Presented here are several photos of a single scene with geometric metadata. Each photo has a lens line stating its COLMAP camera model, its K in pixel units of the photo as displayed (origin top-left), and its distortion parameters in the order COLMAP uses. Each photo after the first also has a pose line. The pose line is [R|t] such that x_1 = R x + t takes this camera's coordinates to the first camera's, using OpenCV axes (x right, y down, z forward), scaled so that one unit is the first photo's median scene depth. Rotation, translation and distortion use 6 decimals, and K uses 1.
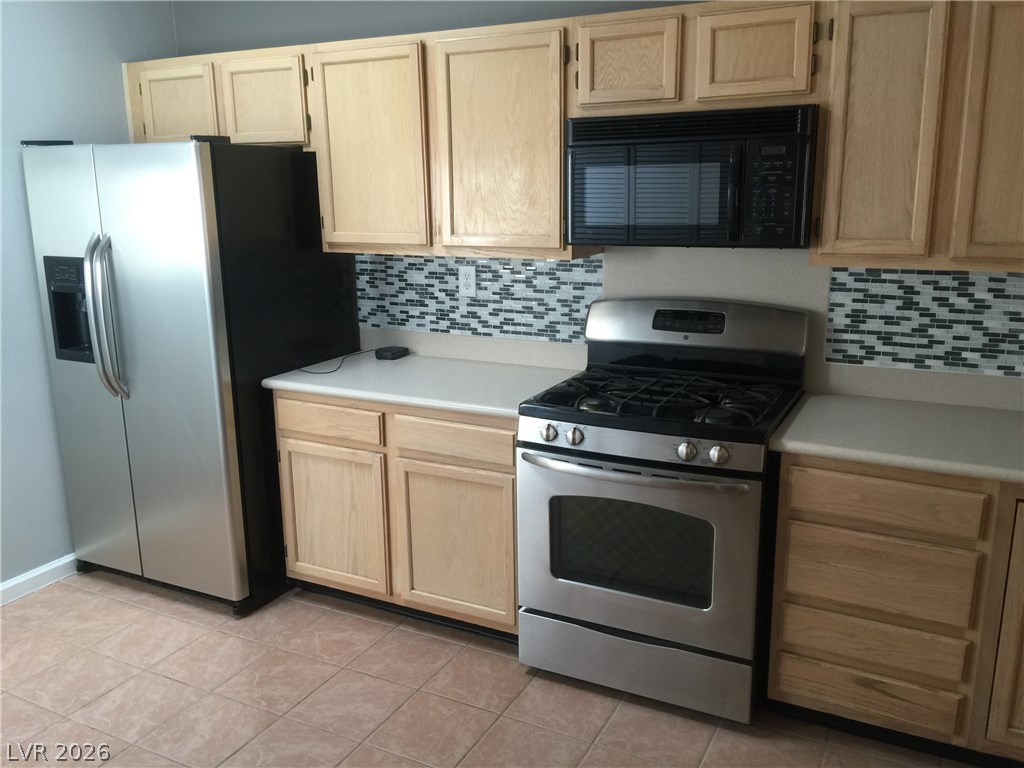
lens RADIAL K [[866.3, 0, 502.9], [0, 866.3, 385.4], [0, 0, 1]] dist [0.083924, -0.136999]
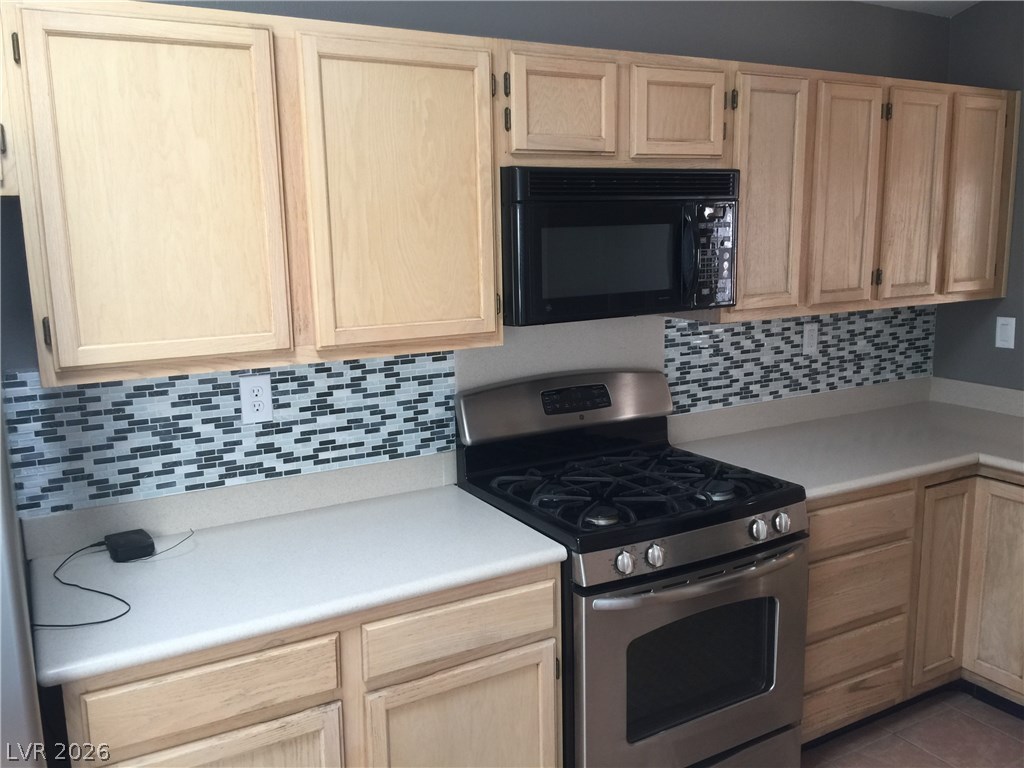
lens RADIAL K [[866.3, 0, 514.9], [0, 866.3, 384.5], [0, 0, 1]] dist [0.083924, -0.136999]
pose [[0.535668, -0.144372, 0.831996, -0.548009], [0.205655, 0.977914, 0.037284, -0.132061], [-0.819003, 0.151132, 0.553528, 0.547435]]
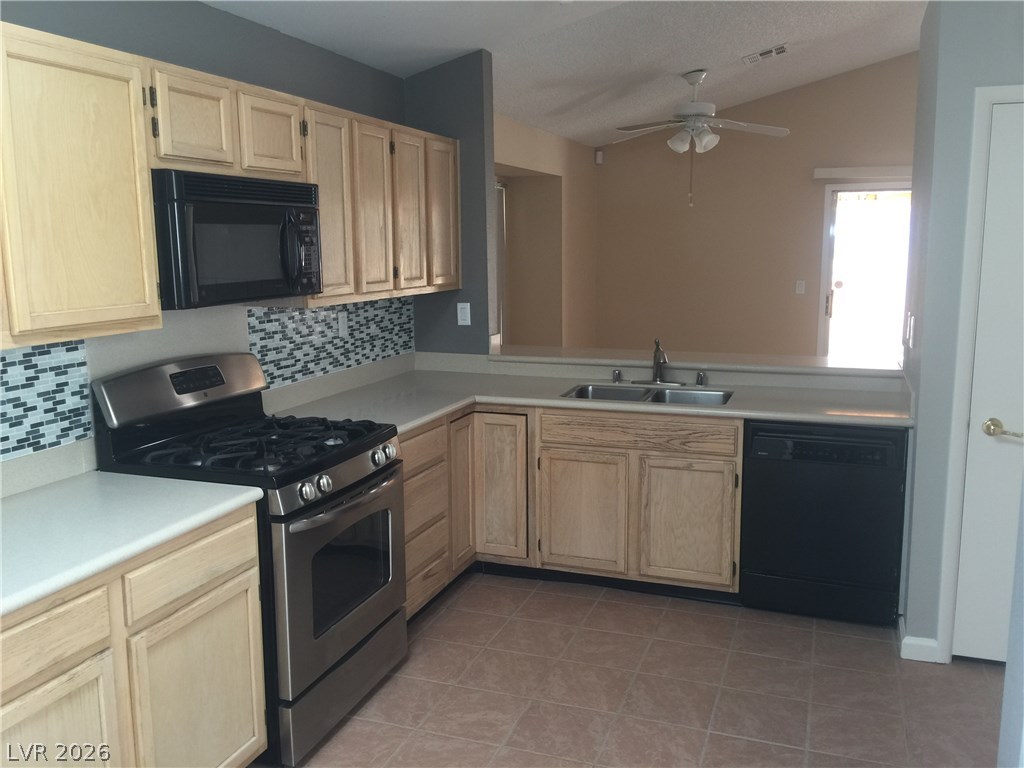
lens RADIAL K [[866.3, 0, 513.5], [0, 866.3, 384.4], [0, 0, 1]] dist [0.083924, -0.136999]
pose [[-0.133058, -0.145707, 0.980339, -0.804374], [0.238058, 0.955479, 0.174323, -0.154040], [-0.962093, 0.256573, -0.092447, 0.732249]]
